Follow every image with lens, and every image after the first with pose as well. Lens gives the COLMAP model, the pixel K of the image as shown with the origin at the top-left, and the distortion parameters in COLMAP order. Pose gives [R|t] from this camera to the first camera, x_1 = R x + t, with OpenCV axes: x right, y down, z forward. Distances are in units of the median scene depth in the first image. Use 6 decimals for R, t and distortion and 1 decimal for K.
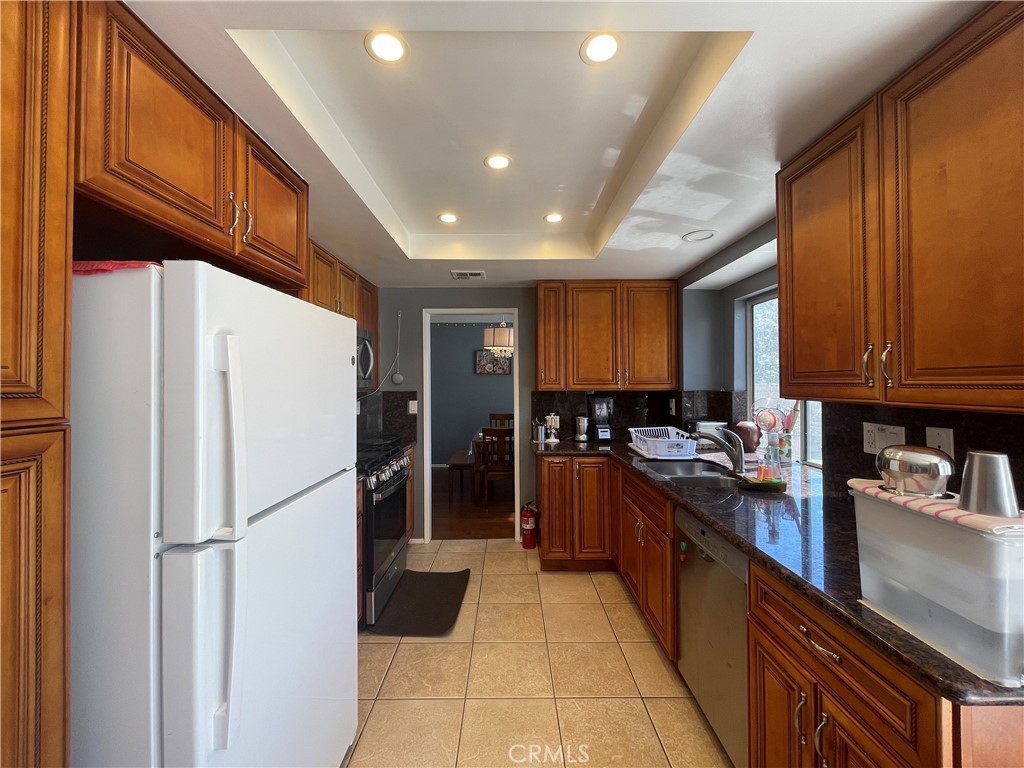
lens RADIAL K [[413.0, 0, 511.5], [0, 413.0, 379.4], [0, 0, 1]] dist [0.001013, 0.000194]
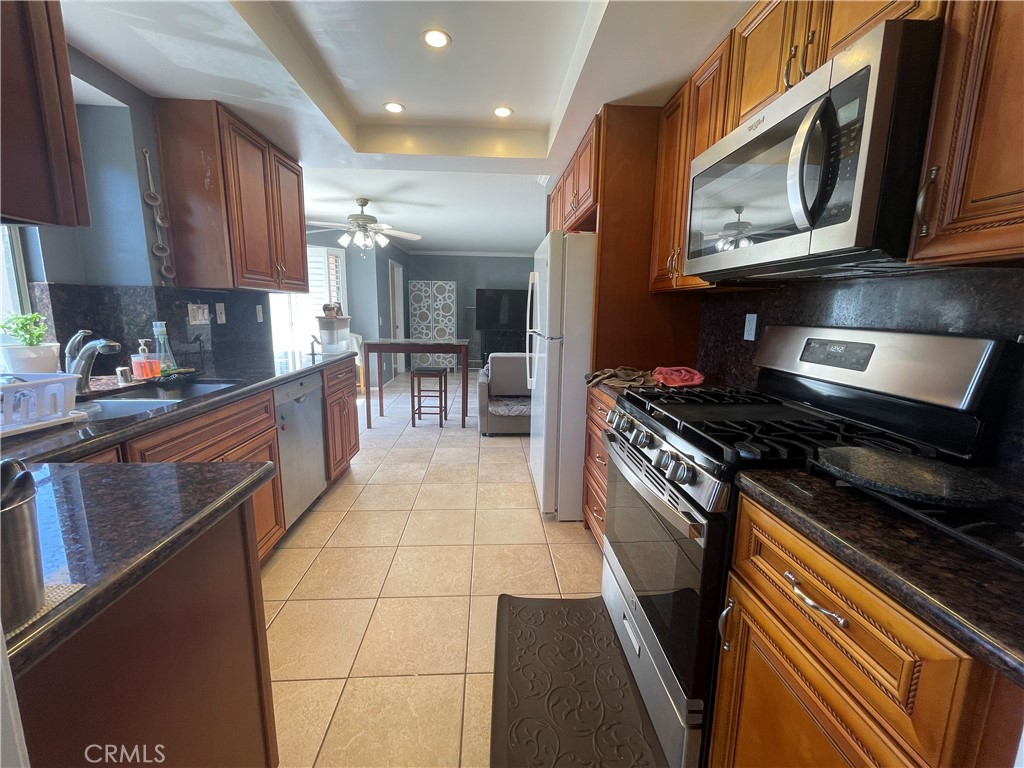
lens RADIAL K [[413.0, 0, 511.5], [0, 413.0, 379.4], [0, 0, 1]] dist [0.001013, 0.000194]
pose [[-0.998606, 0.000496, -0.052789, -0.114623], [-0.007487, 0.988517, 0.150926, 0.082858], [0.052258, 0.151111, -0.987135, 1.526581]]
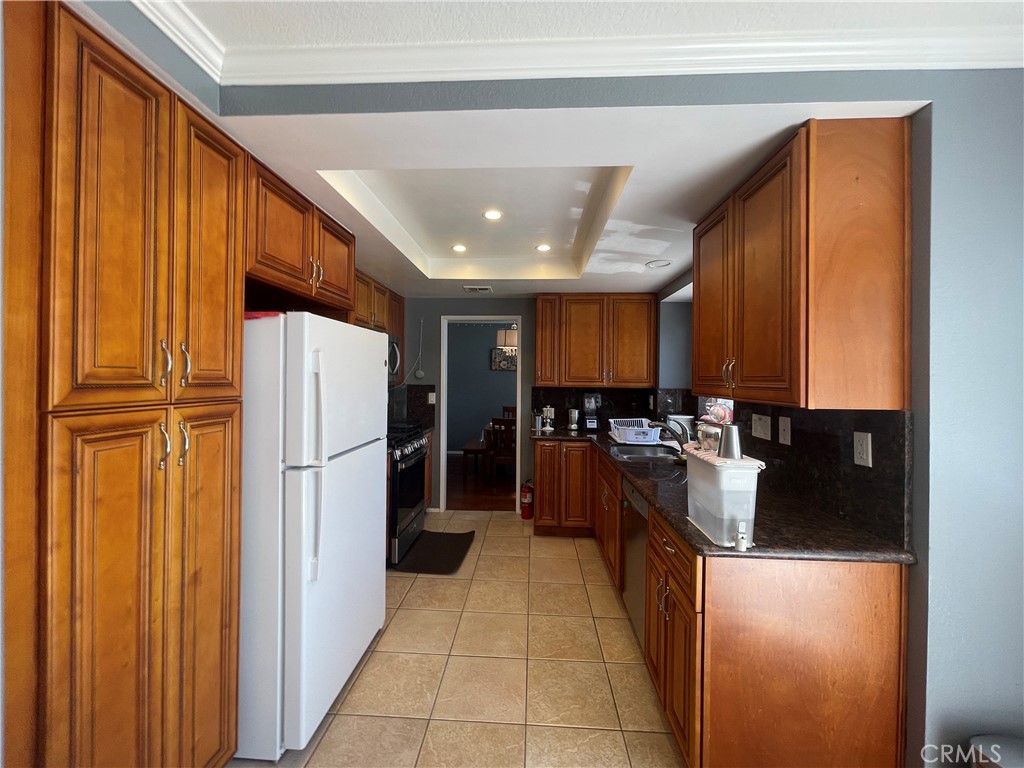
lens RADIAL K [[413.0, 0, 511.5], [0, 413.0, 379.4], [0, 0, 1]] dist [0.001013, 0.000194]
pose [[0.998116, 0.016728, -0.059029, 0.086529], [-0.015991, 0.999788, 0.012935, -0.009024], [0.059233, -0.011967, 0.998172, -0.253346]]
